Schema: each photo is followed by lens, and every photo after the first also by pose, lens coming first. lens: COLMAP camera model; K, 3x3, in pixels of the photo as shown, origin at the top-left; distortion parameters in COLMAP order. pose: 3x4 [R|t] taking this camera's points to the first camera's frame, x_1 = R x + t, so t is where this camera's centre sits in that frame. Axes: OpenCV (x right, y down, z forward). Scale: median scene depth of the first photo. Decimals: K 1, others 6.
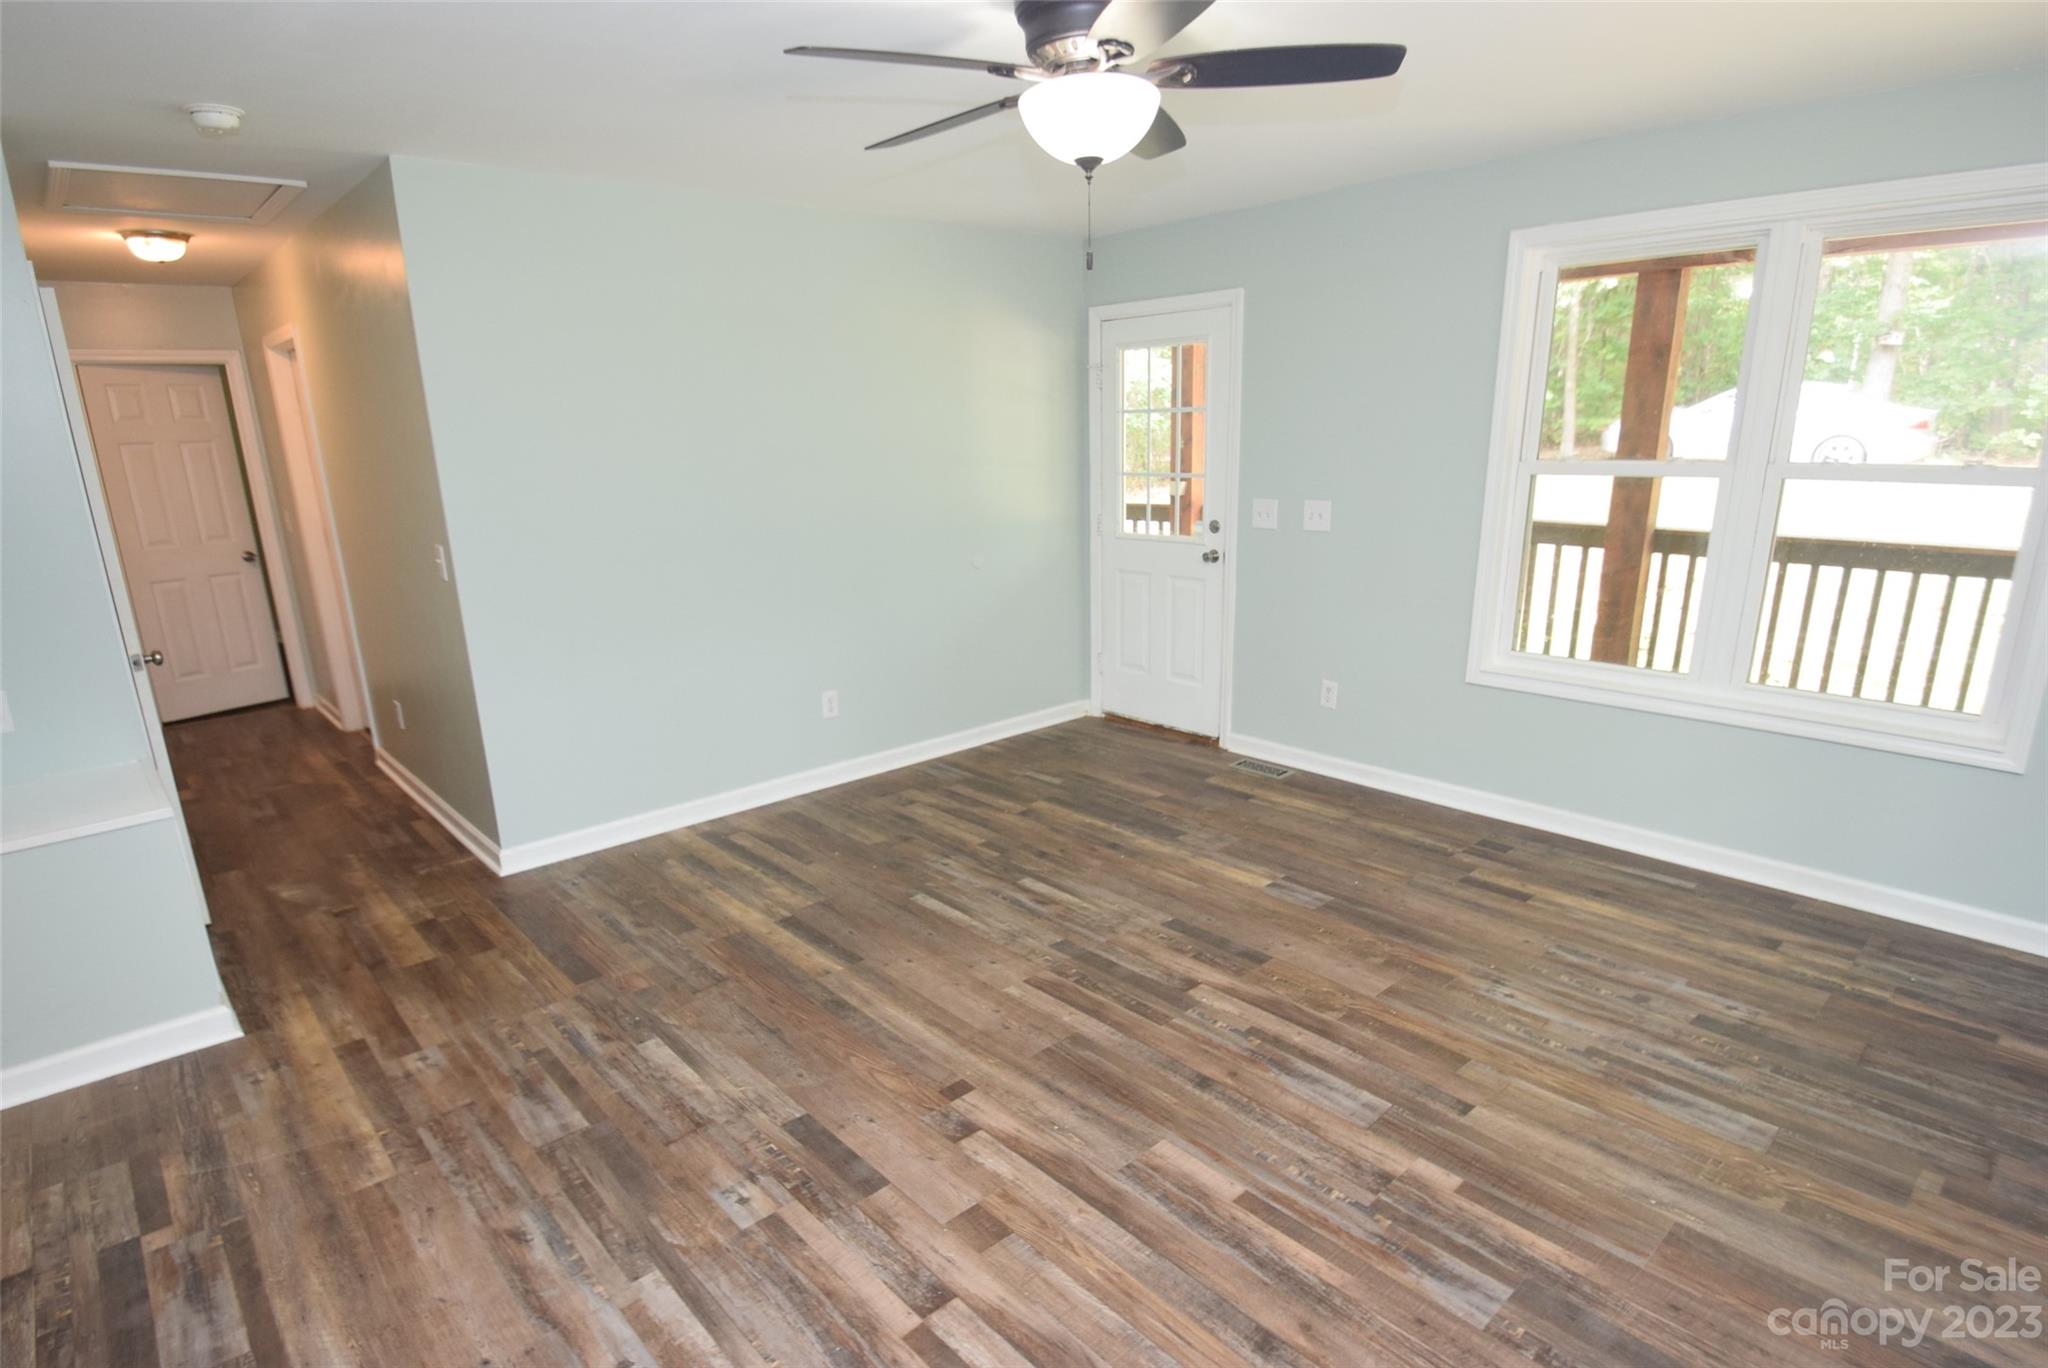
lens RADIAL K [[1074.3, 0, 1015.0], [0, 1074.3, 741.2], [0, 0, 1]] dist [-0.001474, -0.017379]
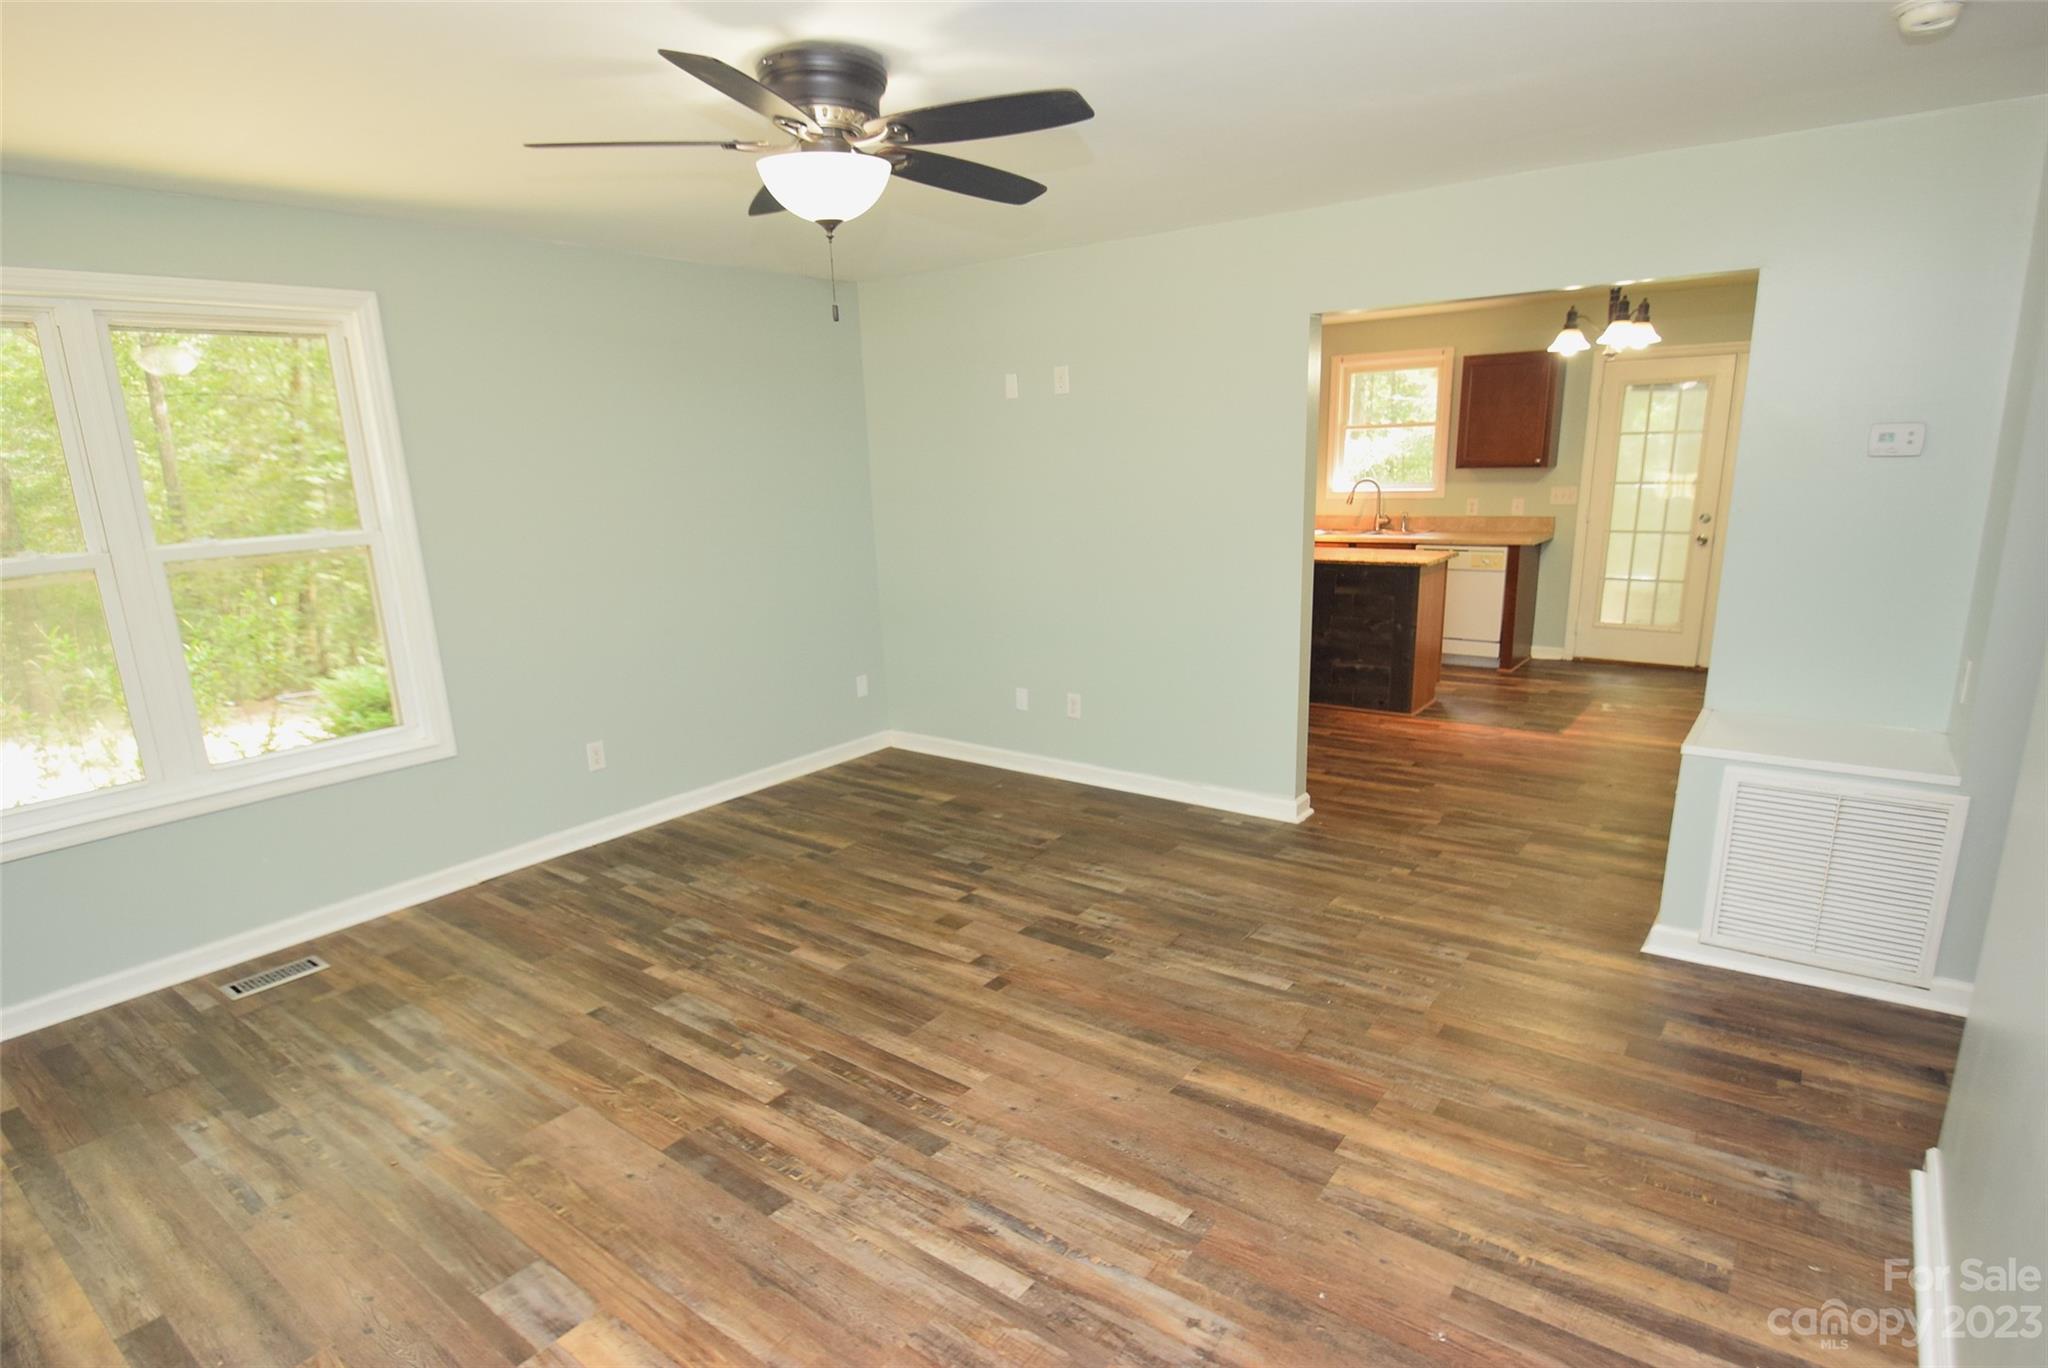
lens RADIAL K [[1073.1, 0, 1017.5], [0, 1073.1, 739.2], [0, 0, 1]] dist [0.001247, -0.019477]
pose [[-0.979214, 0.106290, -0.172750, 0.100766], [0.000527, 0.853029, 0.521864, -0.526587], [0.202830, 0.510925, -0.835354, 1.761039]]
